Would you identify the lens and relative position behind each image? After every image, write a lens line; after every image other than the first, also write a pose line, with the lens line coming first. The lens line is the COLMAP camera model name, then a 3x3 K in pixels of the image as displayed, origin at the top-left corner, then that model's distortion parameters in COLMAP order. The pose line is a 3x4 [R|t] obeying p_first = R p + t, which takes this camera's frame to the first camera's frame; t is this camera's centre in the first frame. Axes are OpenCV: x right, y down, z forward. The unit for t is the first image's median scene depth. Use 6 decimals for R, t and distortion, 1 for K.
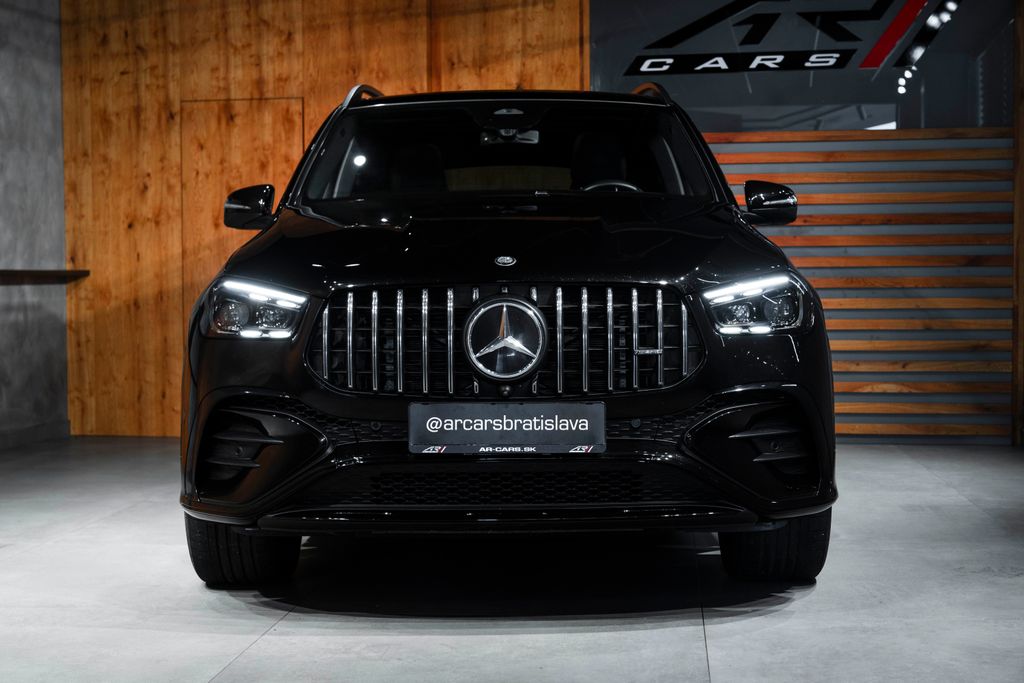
lens RADIAL K [[1654.7, 0, 506.4], [0, 1654.7, 341.0], [0, 0, 1]] dist [0.012293, 0.000000]
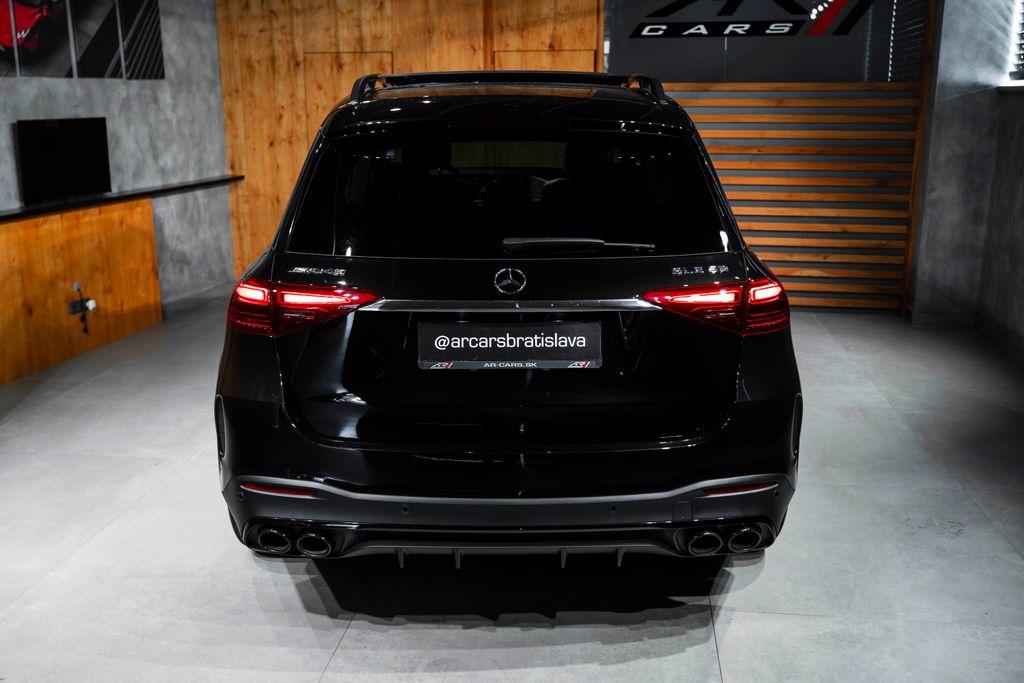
lens RADIAL K [[989.5, 0, 510.1], [0, 989.5, 338.0], [0, 0, 1]] dist [0.003749, 0.000000]
pose [[0.999726, 0.010157, -0.021084, -0.006494], [-0.005779, 0.980150, 0.198174, -0.080998], [0.022679, -0.197997, 0.979940, 0.162269]]
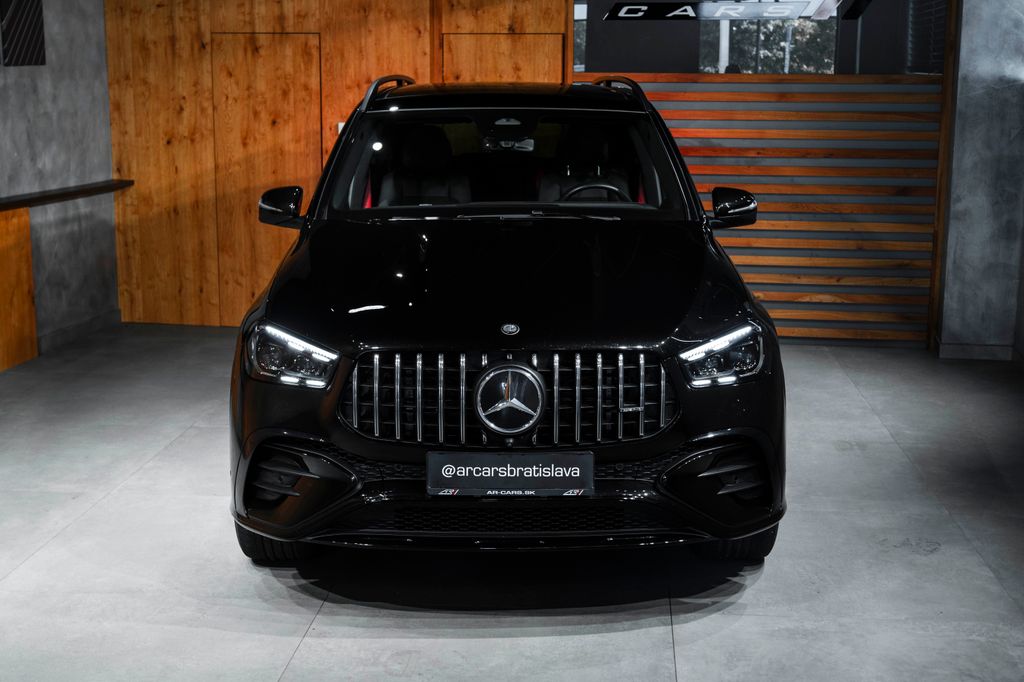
lens RADIAL K [[1421.4, 0, 514.8], [0, 1421.4, 337.1], [0, 0, 1]] dist [0.005851, 0.000000]
pose [[0.999755, 0.007964, 0.020658, -0.008303], [-0.010872, 0.989412, 0.144728, -0.086527], [-0.019287, -0.144917, 0.989256, 0.006450]]
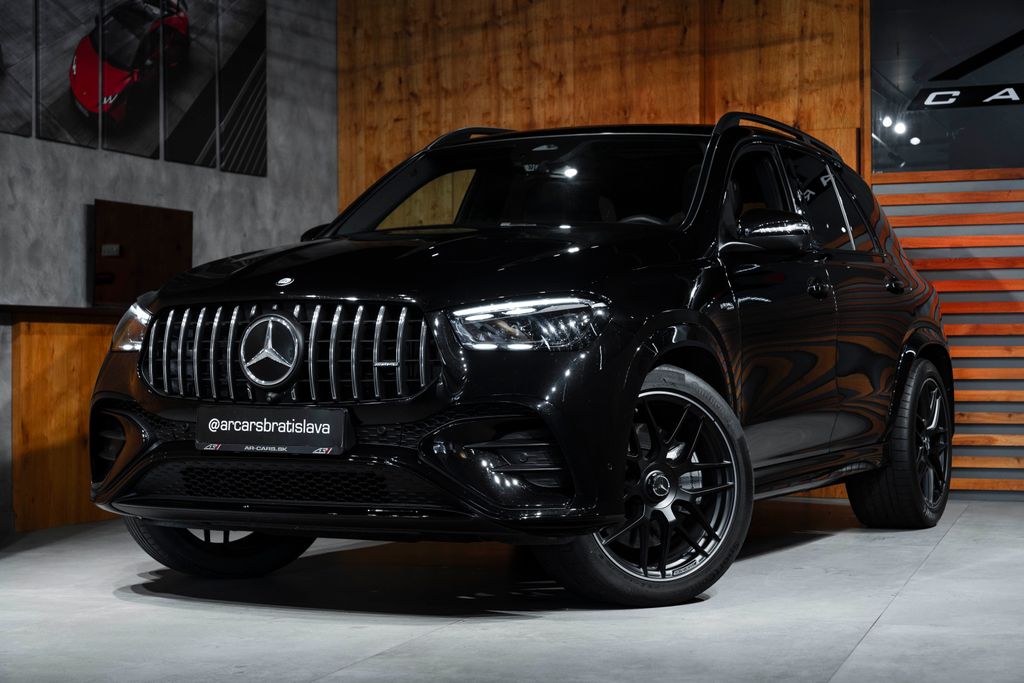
lens RADIAL K [[1895.2, 0, 516.8], [0, 1895.2, 347.3], [0, 0, 1]] dist [0.005348, 0.000000]
pose [[0.981175, 0.000752, -0.193119, 0.062047], [-0.008994, 0.999085, -0.041803, 0.022291], [0.192911, 0.042753, 0.980284, -0.098565]]
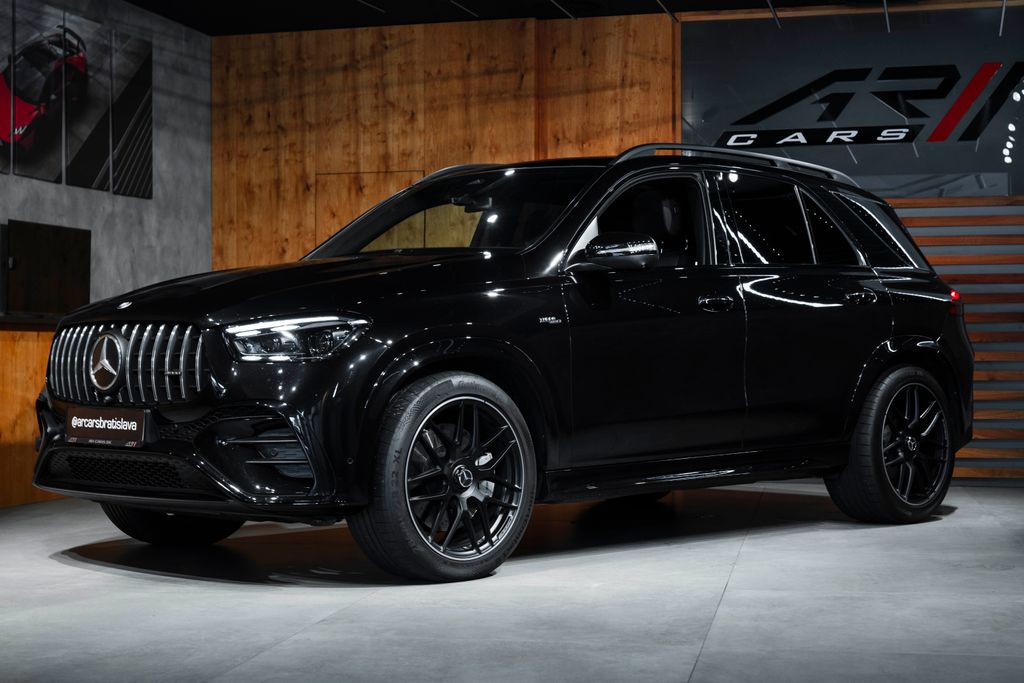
lens RADIAL K [[1706.7, 0, 512.0], [0, 1706.7, 338.2], [0, 0, 1]] dist [0.010698, 0.000000]
pose [[0.996752, 0.003534, -0.080451, 0.030187], [-0.007256, 0.998914, -0.046015, 0.018919], [0.080201, 0.046450, 0.995696, -0.139915]]
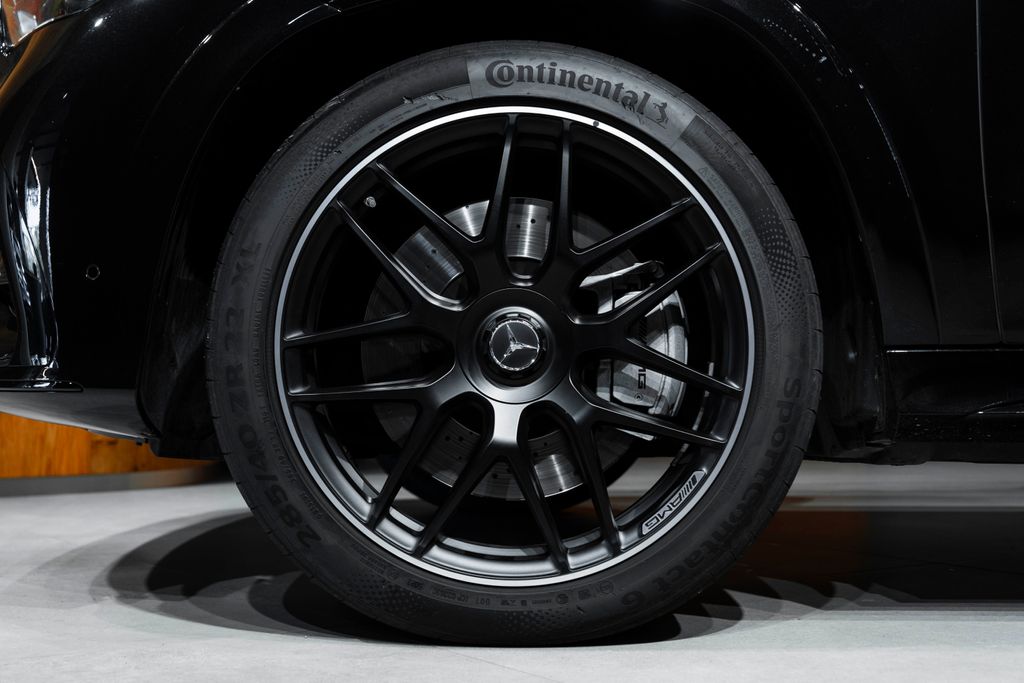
lens RADIAL K [[1542.4, 0, 506.3], [0, 1542.4, 340.4], [0, 0, 1]] dist [0.014045, 0.000000]
pose [[0.662184, -0.002584, -0.749337, 0.107951], [-0.037215, 0.998647, -0.036331, 0.048367], [0.748417, 0.051945, 0.661191, 0.362930]]
